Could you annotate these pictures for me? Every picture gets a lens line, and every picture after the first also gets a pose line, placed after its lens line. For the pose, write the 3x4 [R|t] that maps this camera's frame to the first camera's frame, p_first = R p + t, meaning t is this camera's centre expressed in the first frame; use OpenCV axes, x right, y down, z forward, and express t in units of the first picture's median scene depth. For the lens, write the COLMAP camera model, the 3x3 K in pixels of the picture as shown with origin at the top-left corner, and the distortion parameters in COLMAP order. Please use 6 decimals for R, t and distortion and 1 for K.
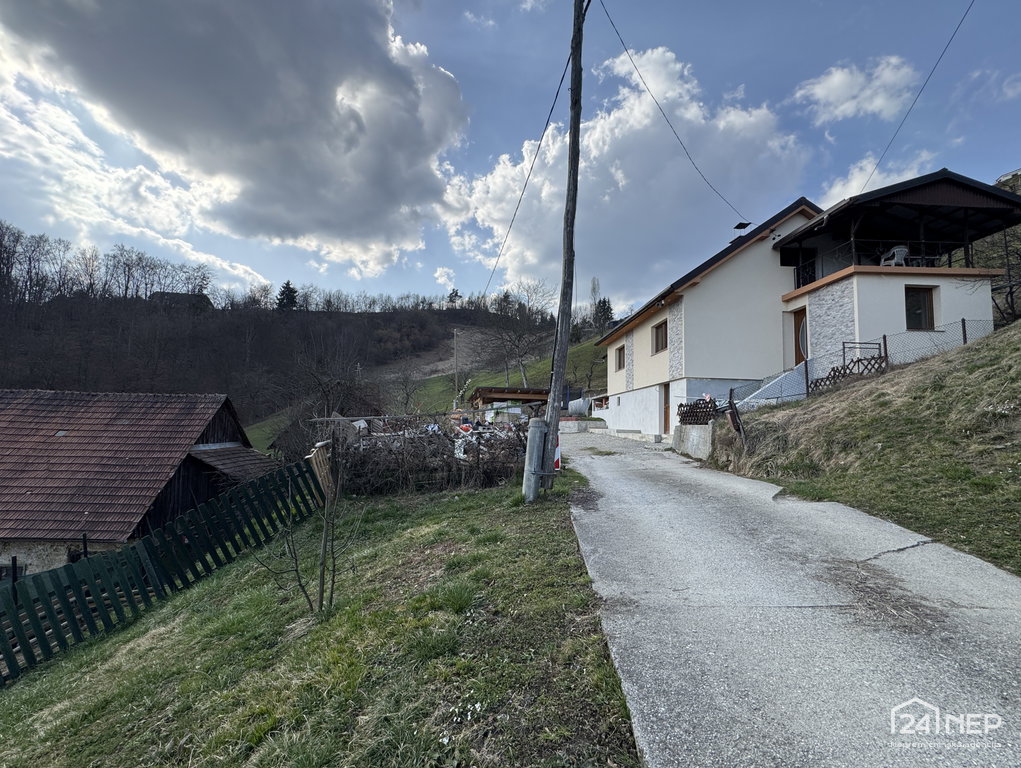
lens RADIAL K [[415.6, 0, 512.9], [0, 415.6, 382.2], [0, 0, 1]] dist [-0.002483, -0.000298]
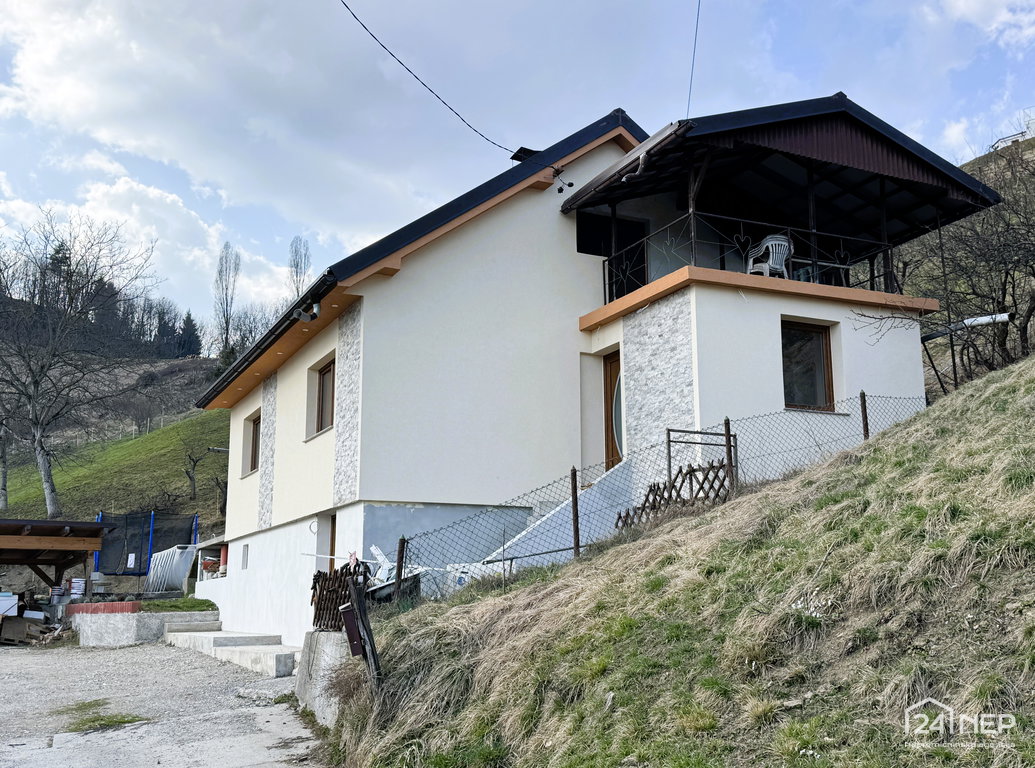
lens RADIAL K [[1027.5, 0, 517.5], [0, 1027.5, 384.0], [0, 0, 1]] dist [0.095768, -0.014818]
pose [[0.909974, 0.055202, 0.410975, 0.165970], [-0.010574, 0.993866, -0.110083, -0.018160], [-0.414531, 0.095827, 0.904976, 0.040555]]
